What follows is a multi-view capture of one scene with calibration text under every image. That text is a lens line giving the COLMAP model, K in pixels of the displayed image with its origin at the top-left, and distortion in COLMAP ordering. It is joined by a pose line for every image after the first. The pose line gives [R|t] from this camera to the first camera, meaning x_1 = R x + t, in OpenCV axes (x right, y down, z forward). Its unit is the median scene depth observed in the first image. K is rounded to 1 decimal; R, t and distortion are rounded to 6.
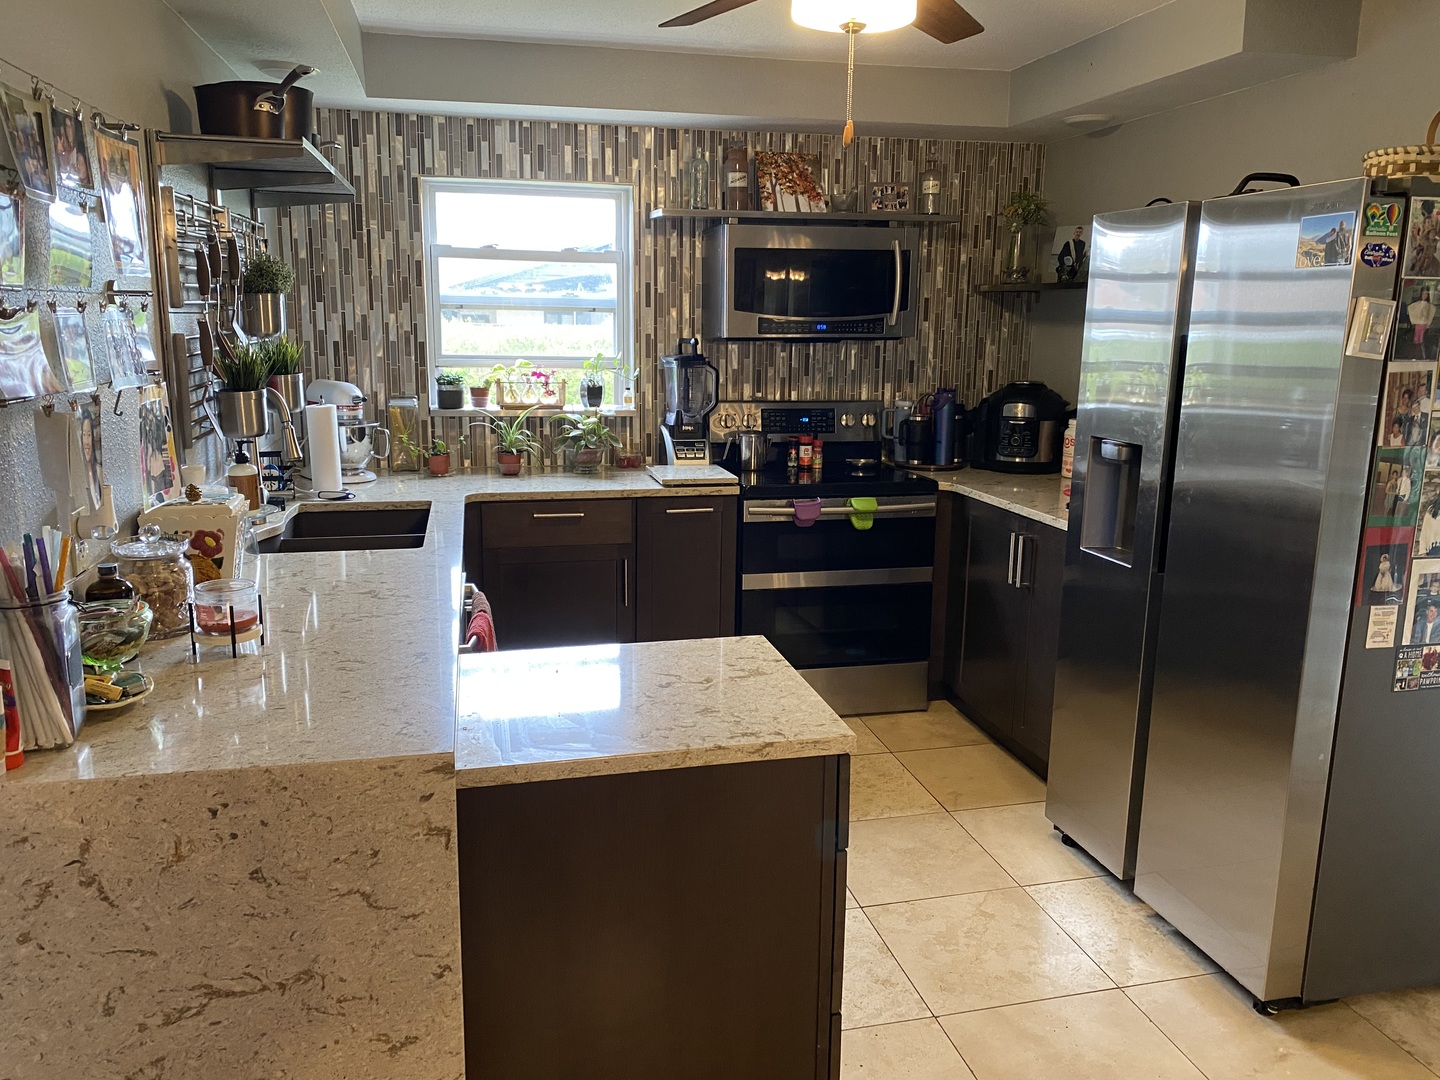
lens RADIAL K [[1094.0, 0, 720.0], [0, 1094.0, 540.0], [0, 0, 1]] dist [0.119721, -0.139320]
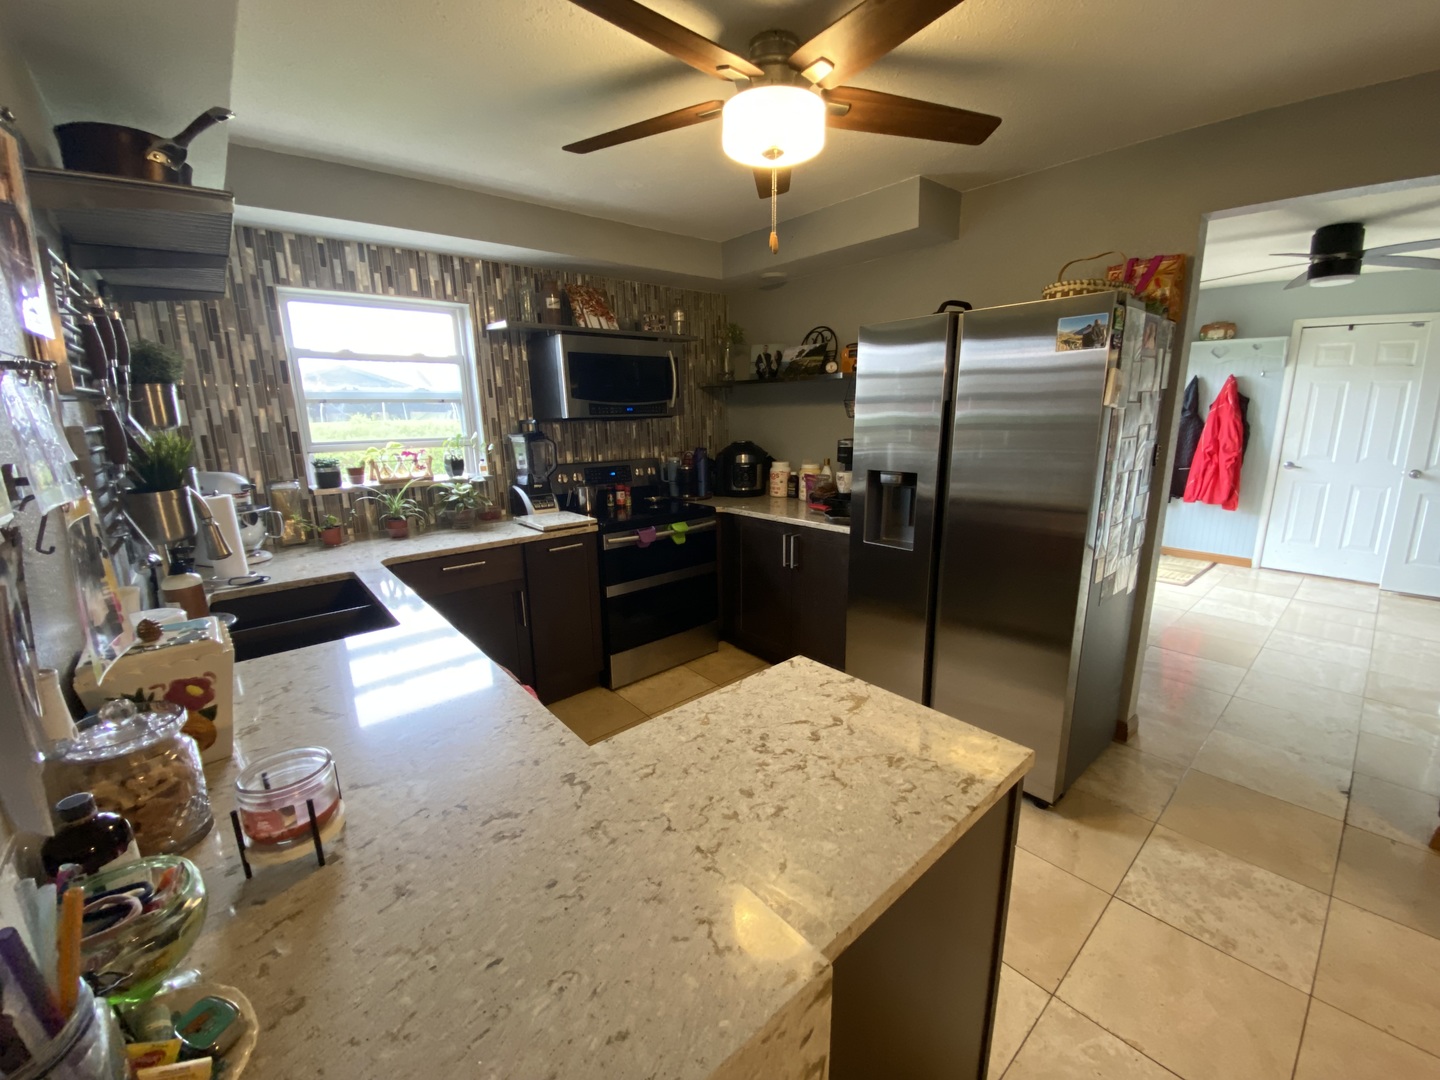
lens RADIAL K [[583.9, 0, 725.1], [0, 583.9, 550.8], [0, 0, 1]] dist [0.028580, -0.021802]
pose [[0.886749, -0.135607, 0.441912, -0.159991], [0.121539, 0.990763, 0.060147, -0.039307], [-0.445986, 0.000375, 0.895040, 0.252989]]
